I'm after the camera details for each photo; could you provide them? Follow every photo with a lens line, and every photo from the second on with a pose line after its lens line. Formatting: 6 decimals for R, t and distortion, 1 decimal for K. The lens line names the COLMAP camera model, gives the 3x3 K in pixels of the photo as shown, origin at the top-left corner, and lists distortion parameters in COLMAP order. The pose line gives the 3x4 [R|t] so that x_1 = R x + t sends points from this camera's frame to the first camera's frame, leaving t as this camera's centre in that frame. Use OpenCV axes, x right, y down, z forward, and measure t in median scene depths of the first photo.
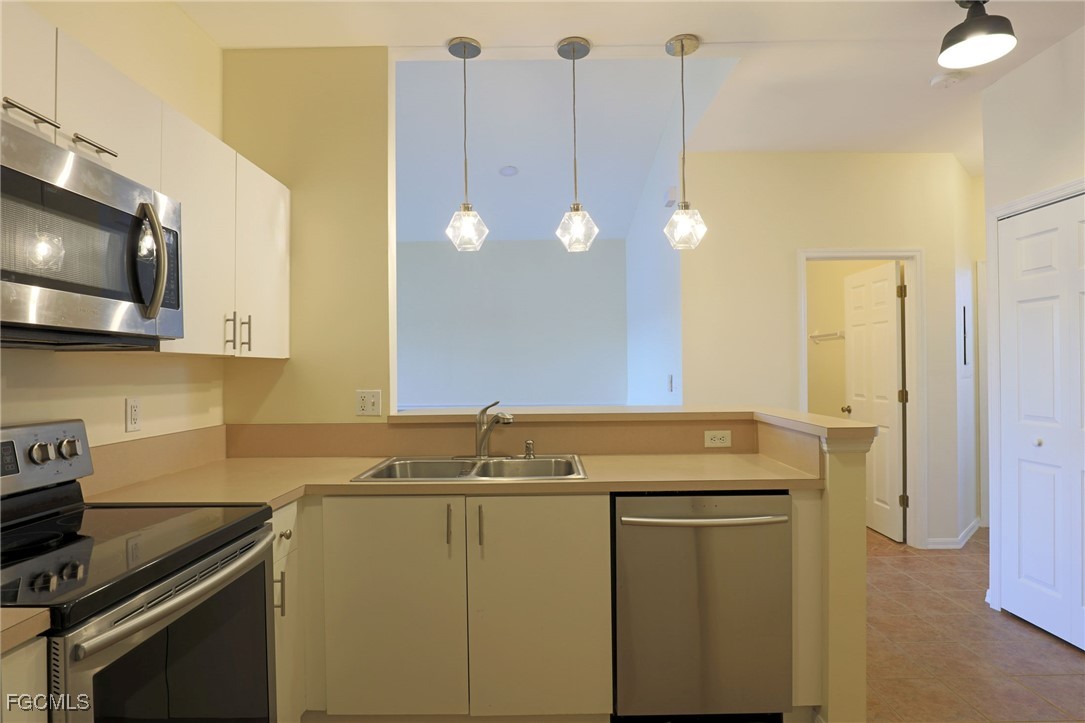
lens RADIAL K [[566.7, 0, 542.5], [0, 566.7, 361.5], [0, 0, 1]] dist [-0.000334, 0.000182]
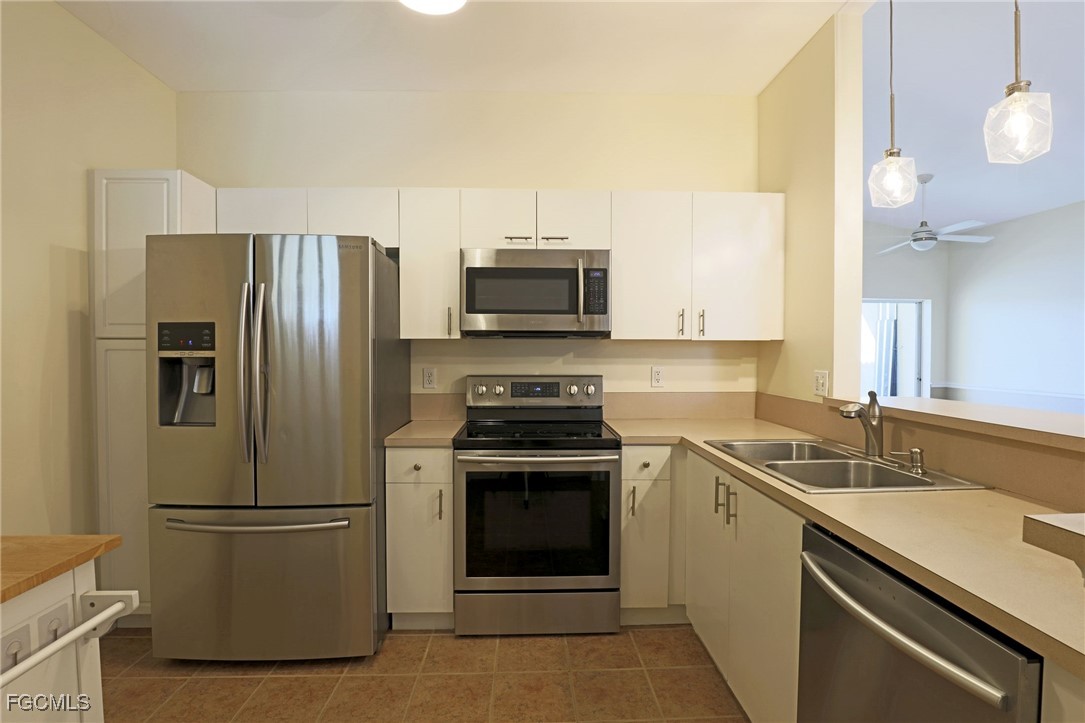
lens RADIAL K [[519.9, 0, 542.5], [0, 519.9, 361.5], [0, 0, 1]] dist [-0.029087, -0.000068]
pose [[0.046391, 0.030352, -0.998462, 0.628240], [0.014997, 0.999404, 0.031077, -0.001696], [0.998811, -0.016415, 0.045908, 0.498483]]
